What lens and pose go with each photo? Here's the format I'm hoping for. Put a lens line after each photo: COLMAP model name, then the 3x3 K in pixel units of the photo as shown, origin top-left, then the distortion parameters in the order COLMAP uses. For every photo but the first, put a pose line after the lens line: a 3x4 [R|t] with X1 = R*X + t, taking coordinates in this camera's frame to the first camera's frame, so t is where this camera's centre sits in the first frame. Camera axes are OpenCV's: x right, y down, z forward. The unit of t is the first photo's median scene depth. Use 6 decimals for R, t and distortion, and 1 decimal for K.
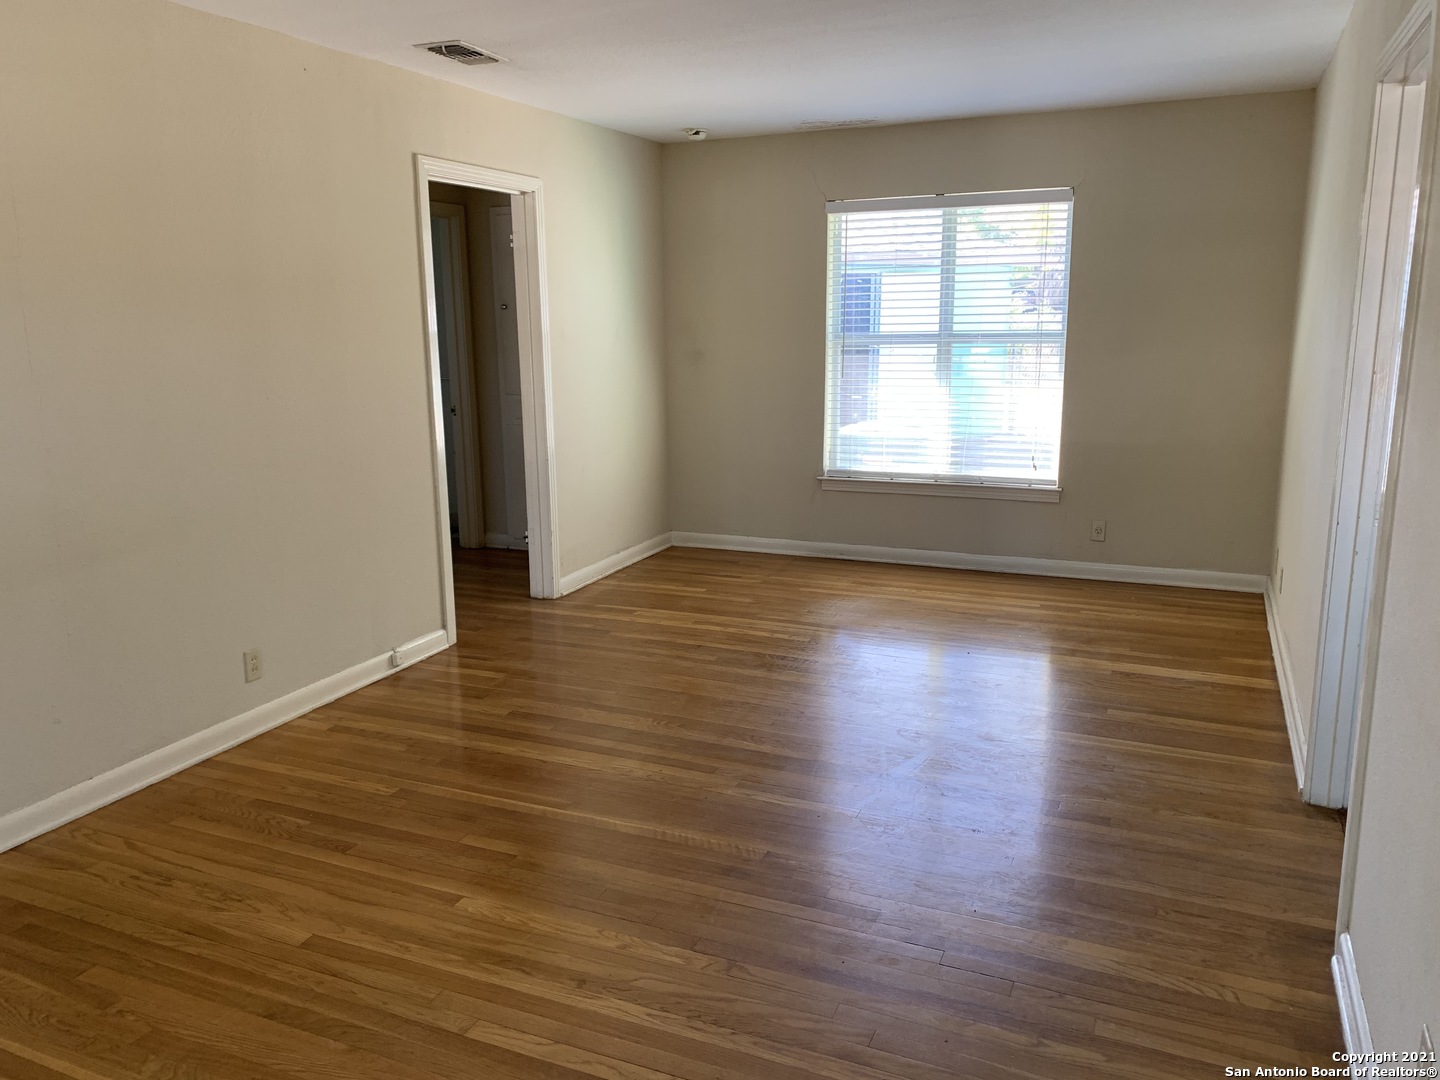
lens RADIAL K [[1079.2, 0, 716.2], [0, 1079.2, 535.8], [0, 0, 1]] dist [0.012119, -0.001733]
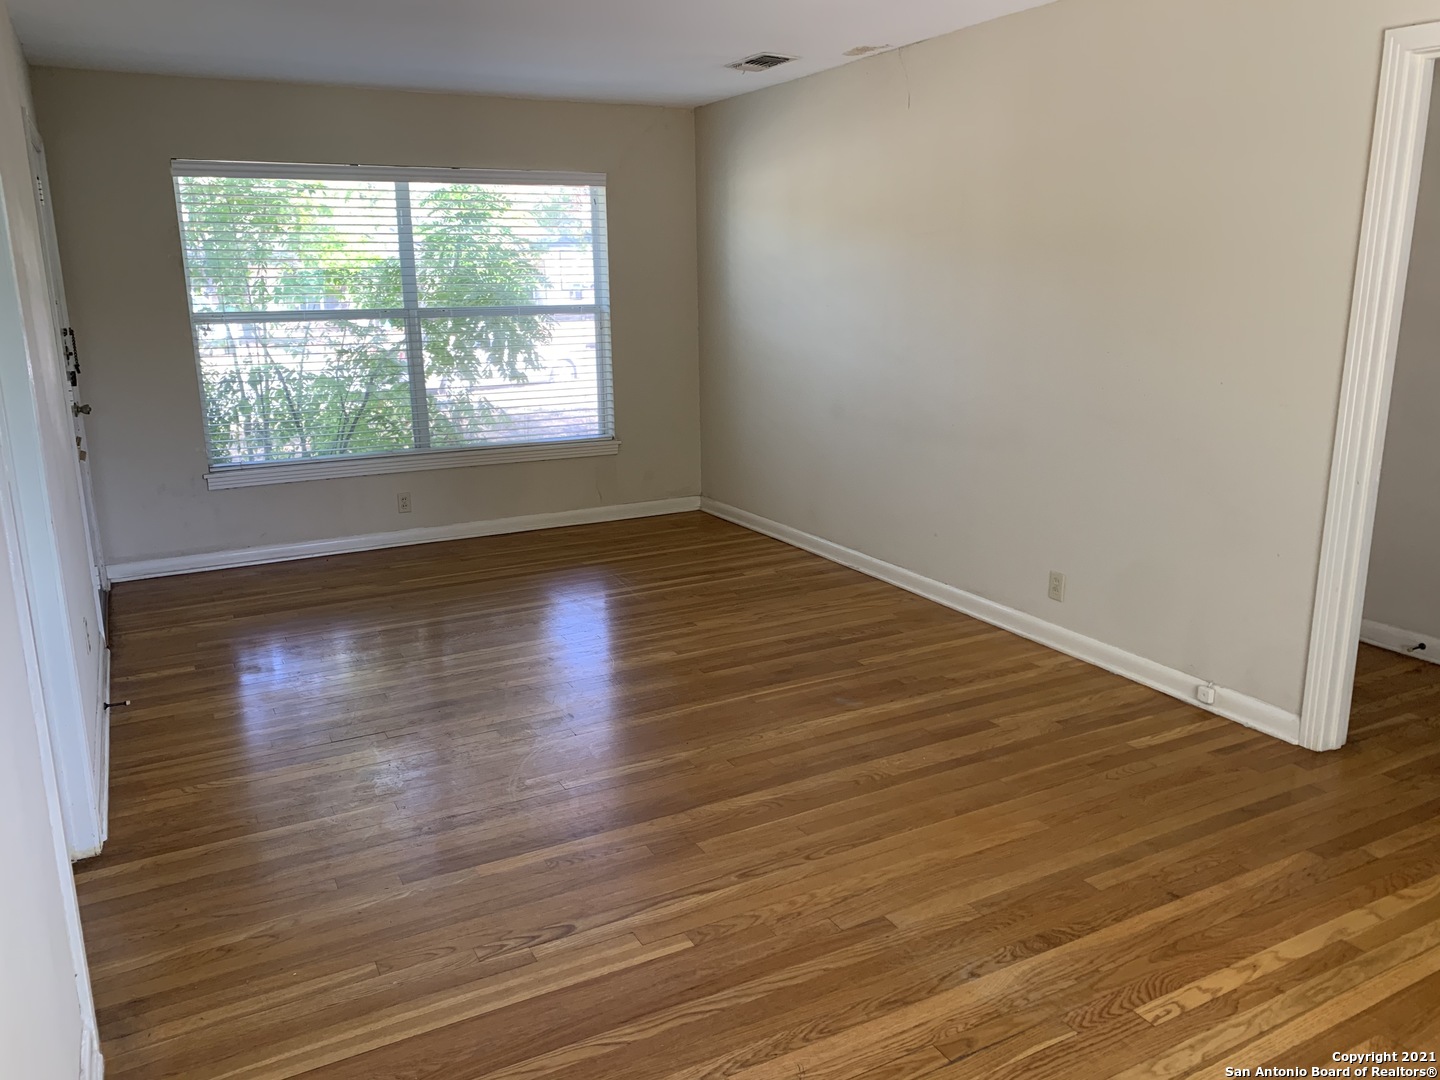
lens RADIAL K [[1079.2, 0, 721.7], [0, 1079.2, 541.1], [0, 0, 1]] dist [0.012119, -0.001733]
pose [[-0.631652, 0.204434, -0.747812, 0.645917], [-0.132994, 0.921731, 0.364314, -0.298242], [0.763760, 0.329575, -0.555024, 1.376336]]
